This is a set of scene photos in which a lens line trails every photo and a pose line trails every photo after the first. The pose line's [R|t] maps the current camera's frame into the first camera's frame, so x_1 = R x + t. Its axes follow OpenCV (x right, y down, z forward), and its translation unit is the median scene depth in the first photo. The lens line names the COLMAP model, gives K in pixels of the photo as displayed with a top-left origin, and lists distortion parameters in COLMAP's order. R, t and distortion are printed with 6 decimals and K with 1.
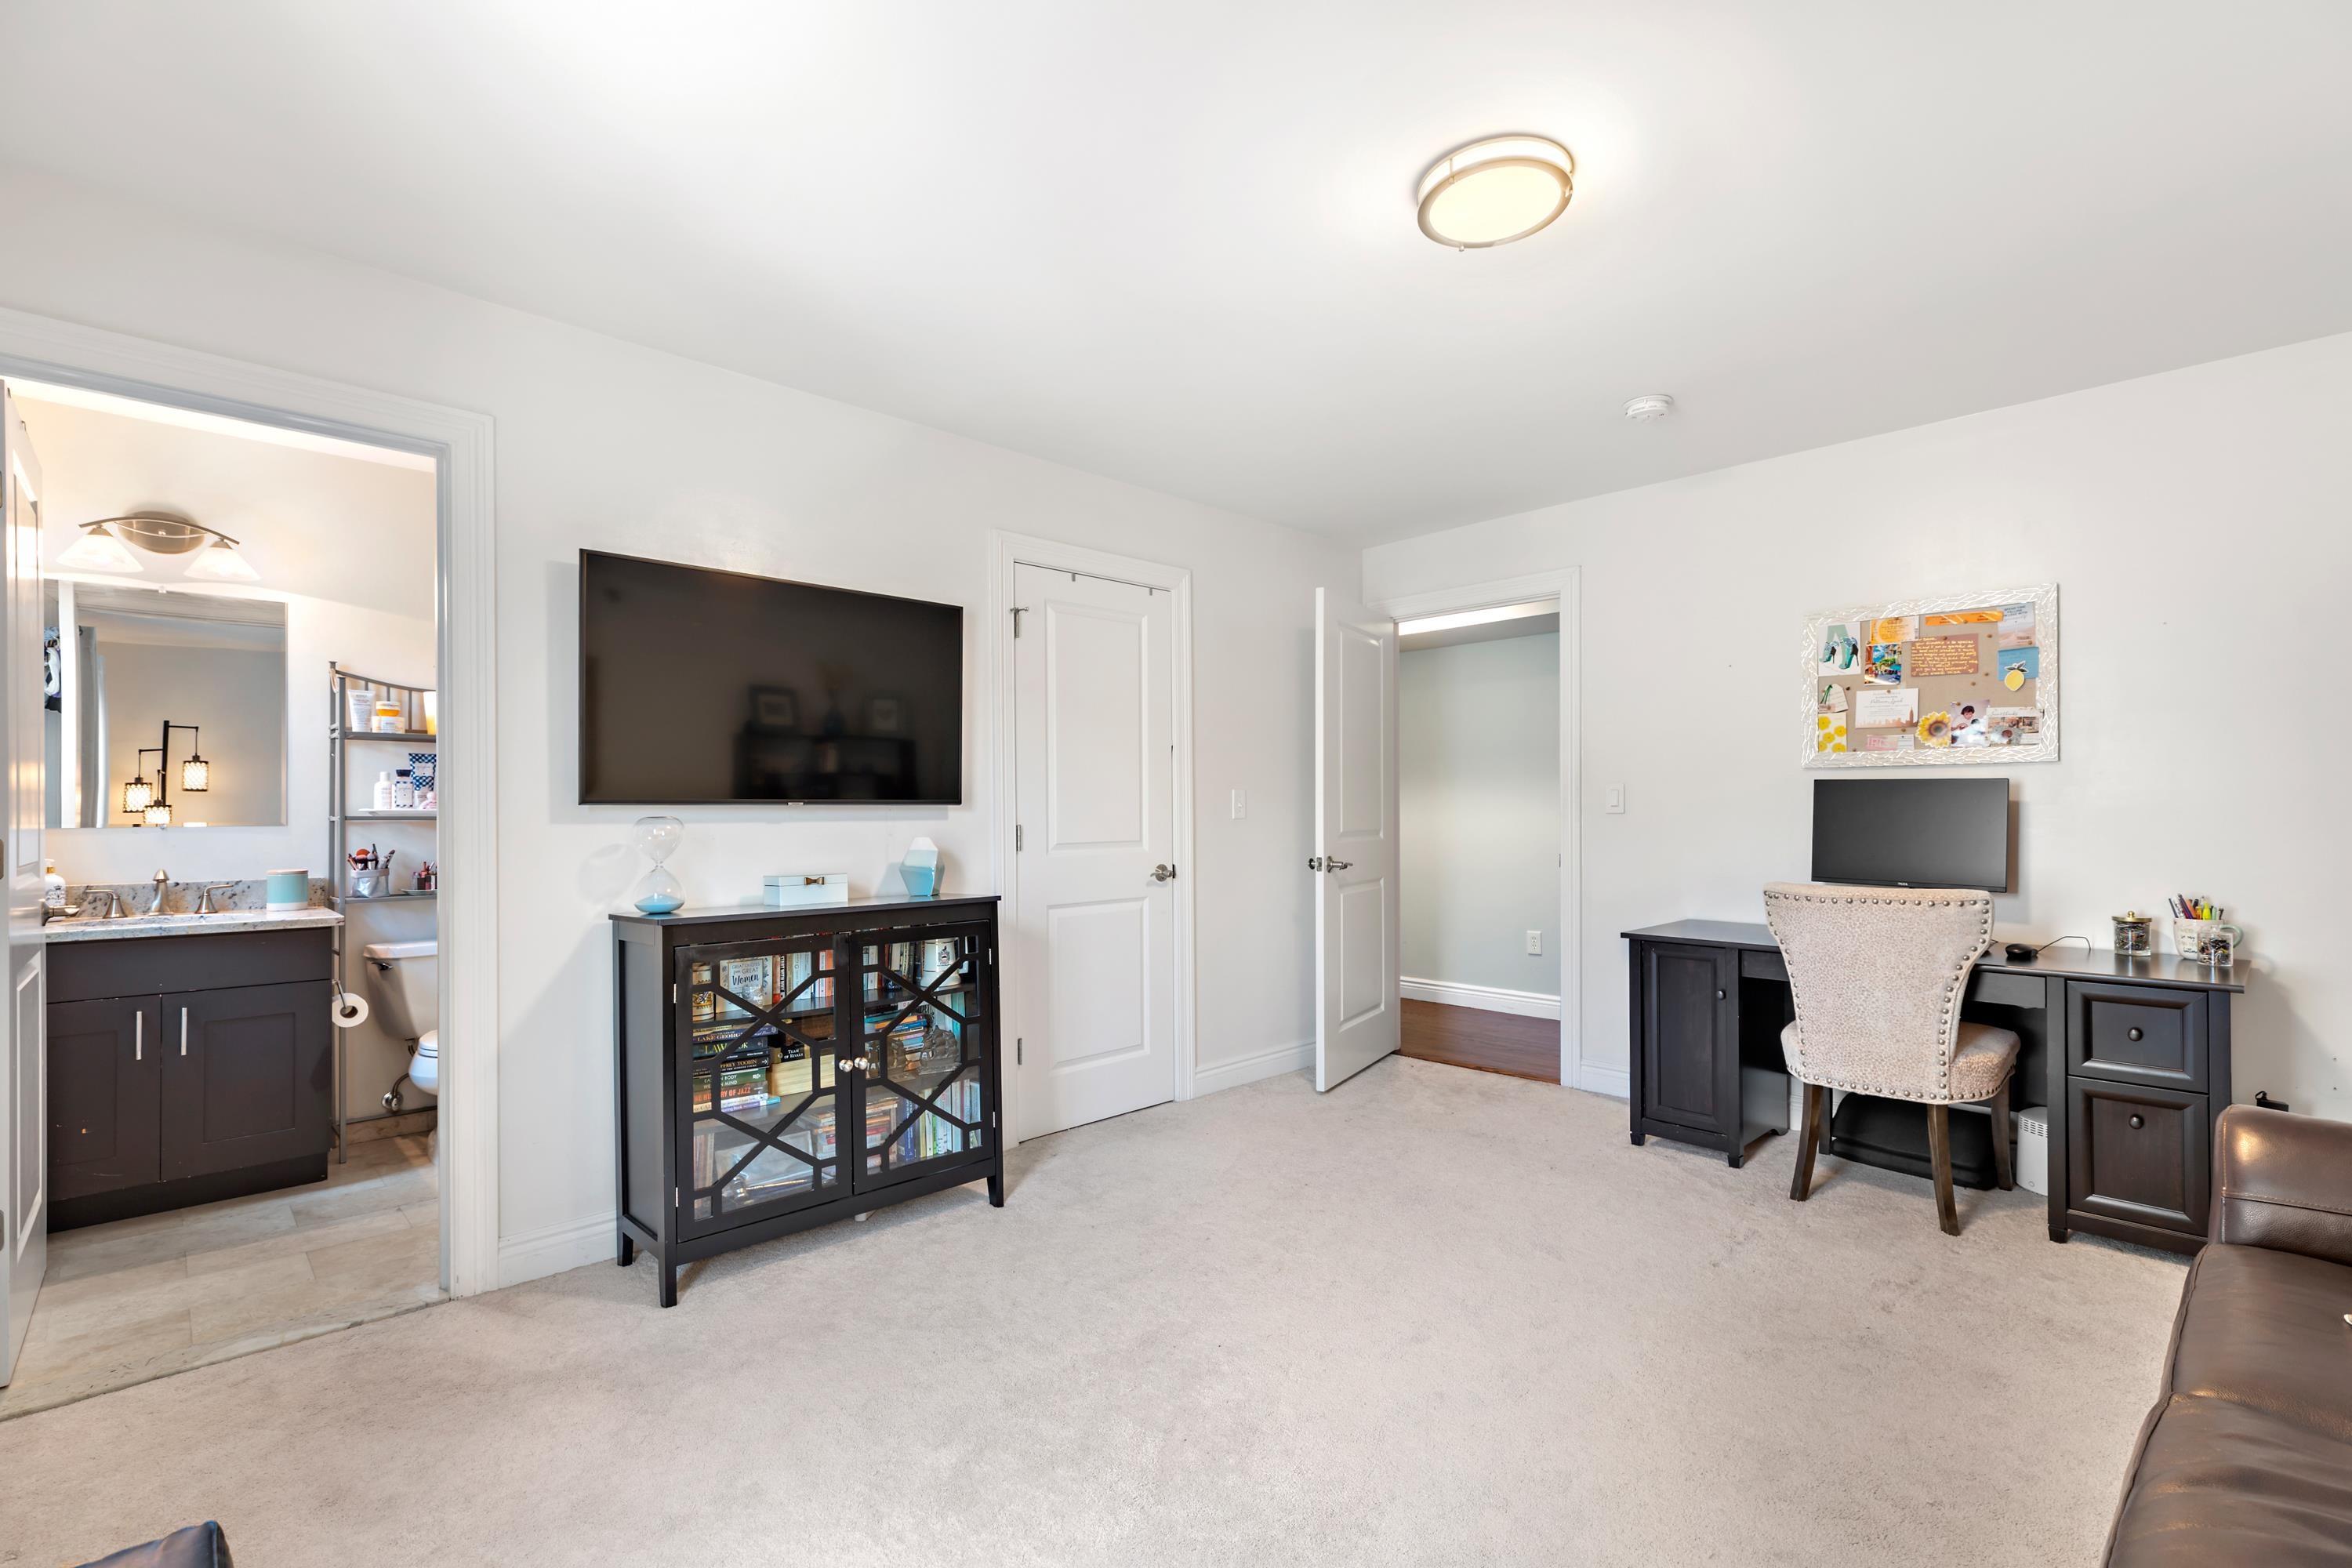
lens RADIAL K [[1063.5, 0, 1175.3], [0, 1063.5, 794.6], [0, 0, 1]] dist [0.004614, 0.000511]
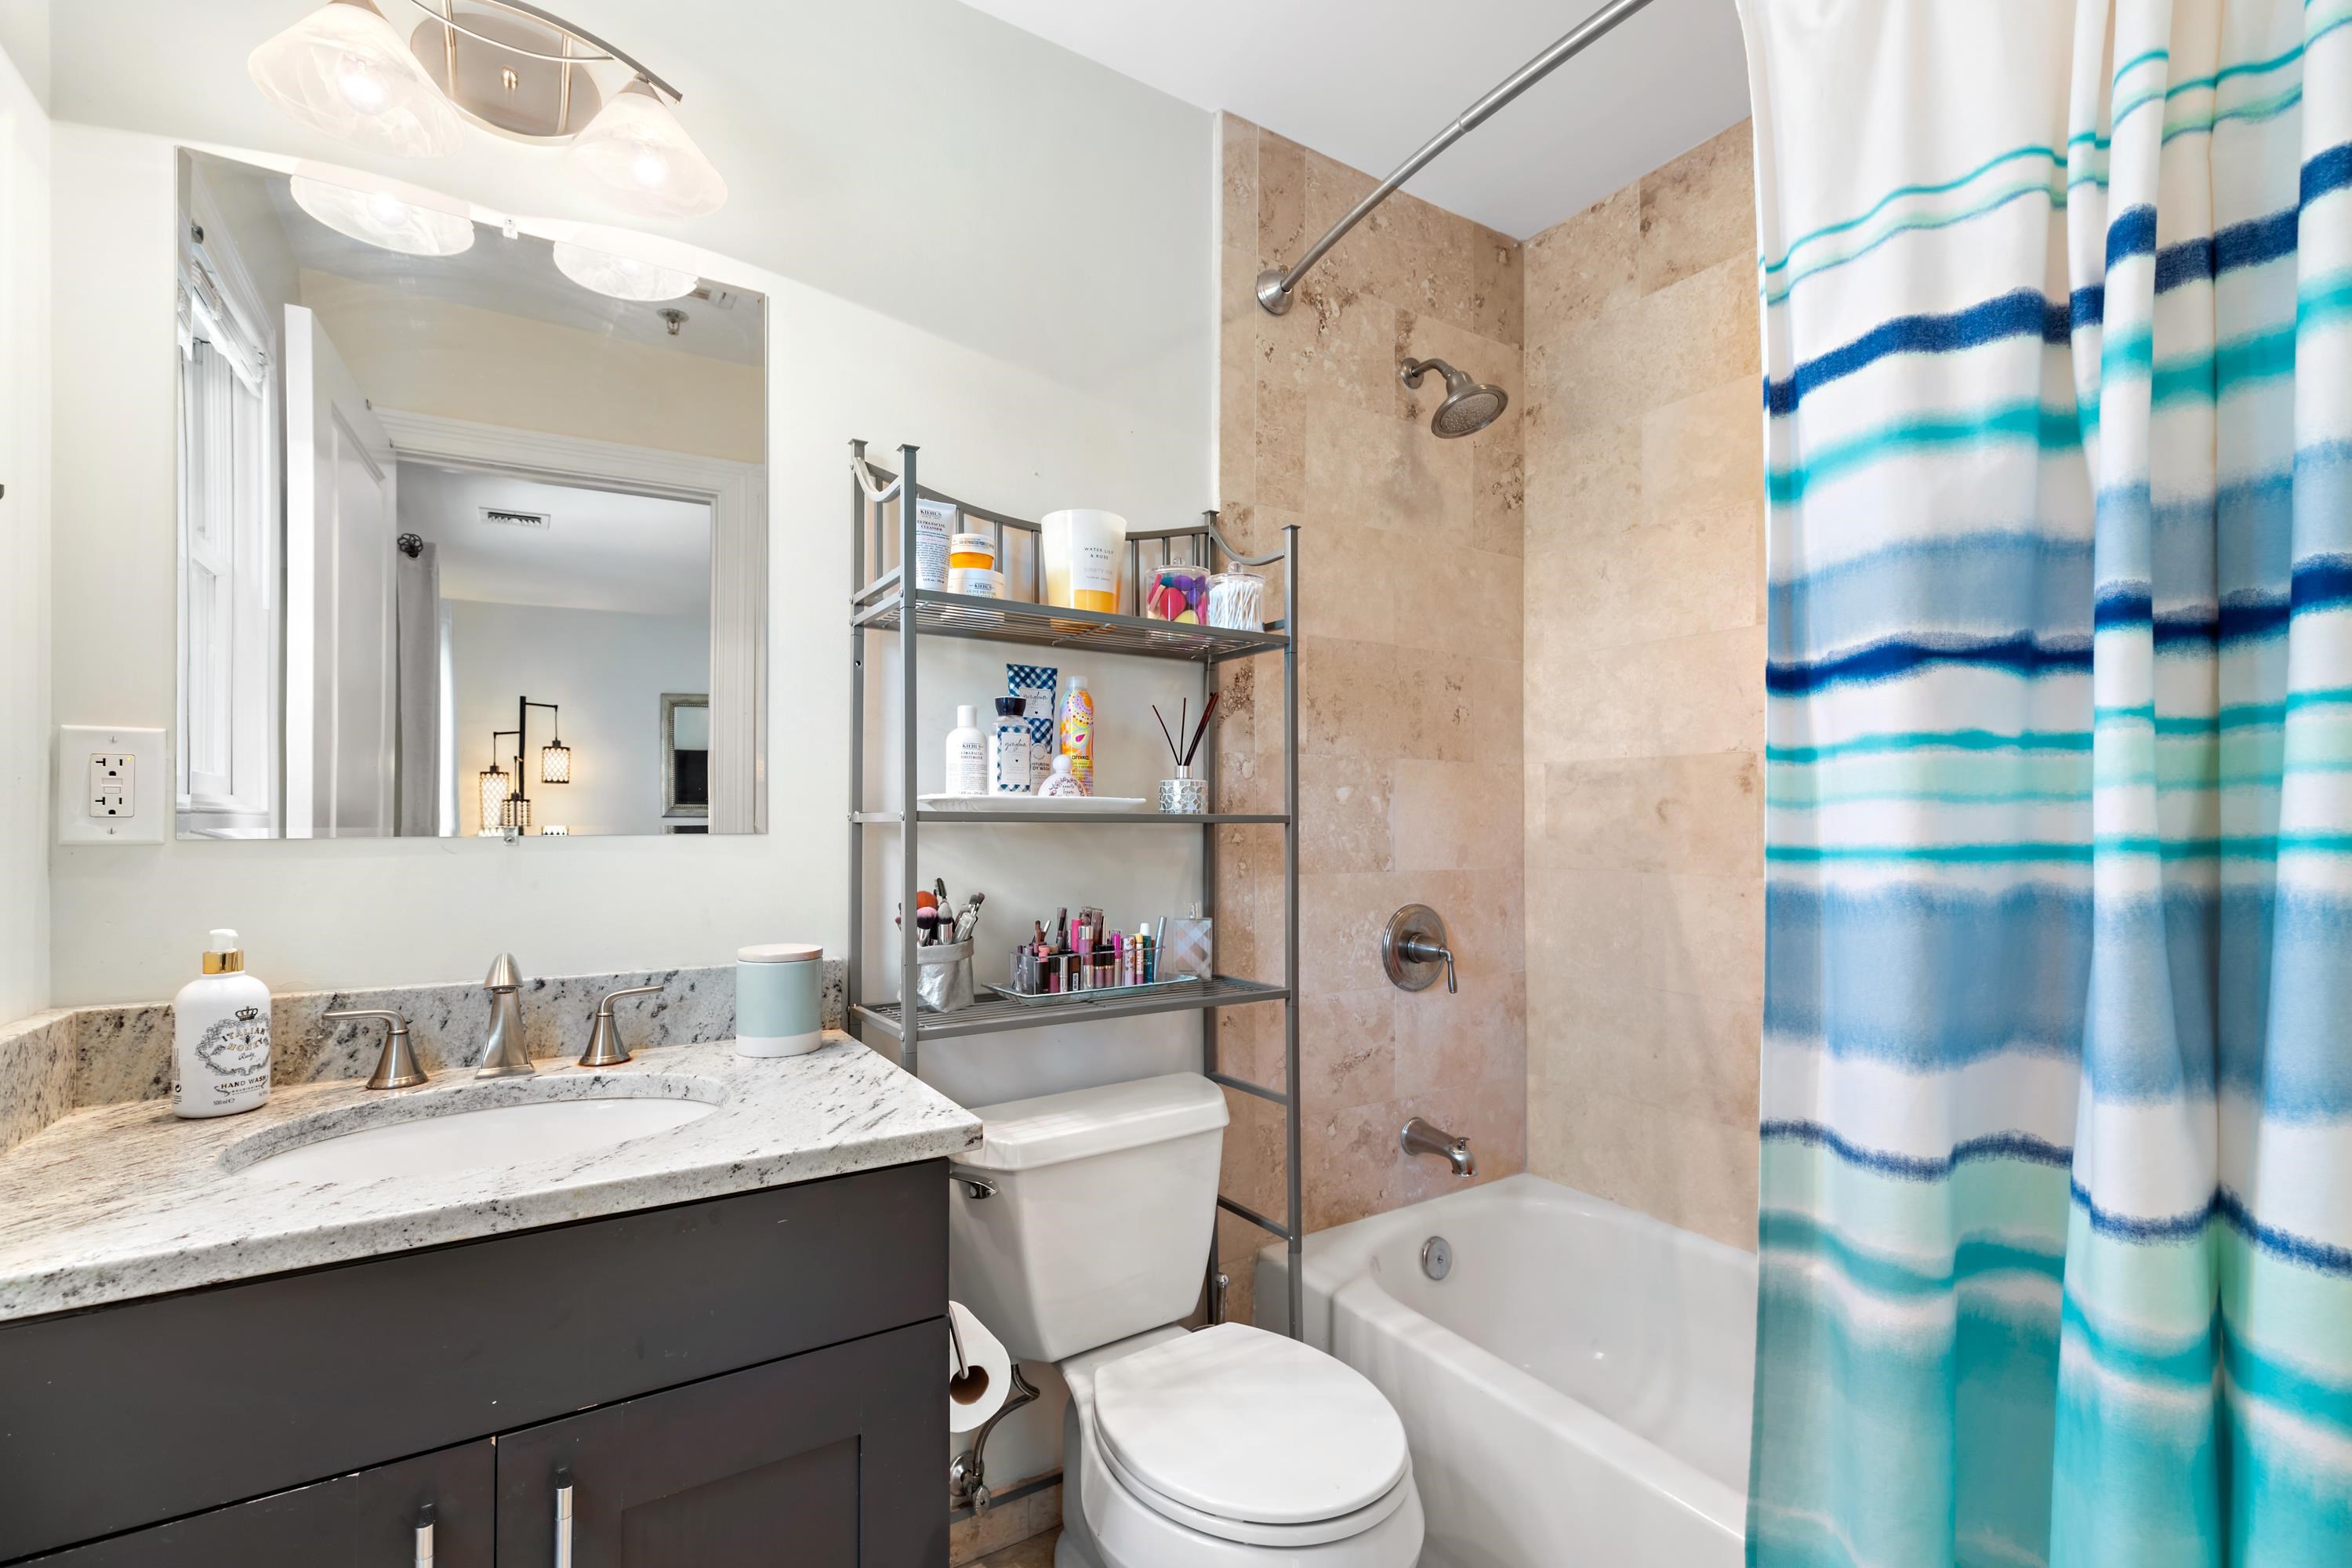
lens RADIAL K [[1063.5, 0, 1177.5], [0, 1063.5, 801.7], [0, 0, 1]] dist [0.004614, 0.000511]
pose [[0.978497, 0.002509, -0.206245, -0.583372], [-0.002615, 0.999997, -0.000241, 0.016064], [0.206243, 0.000775, 0.978500, 0.620865]]
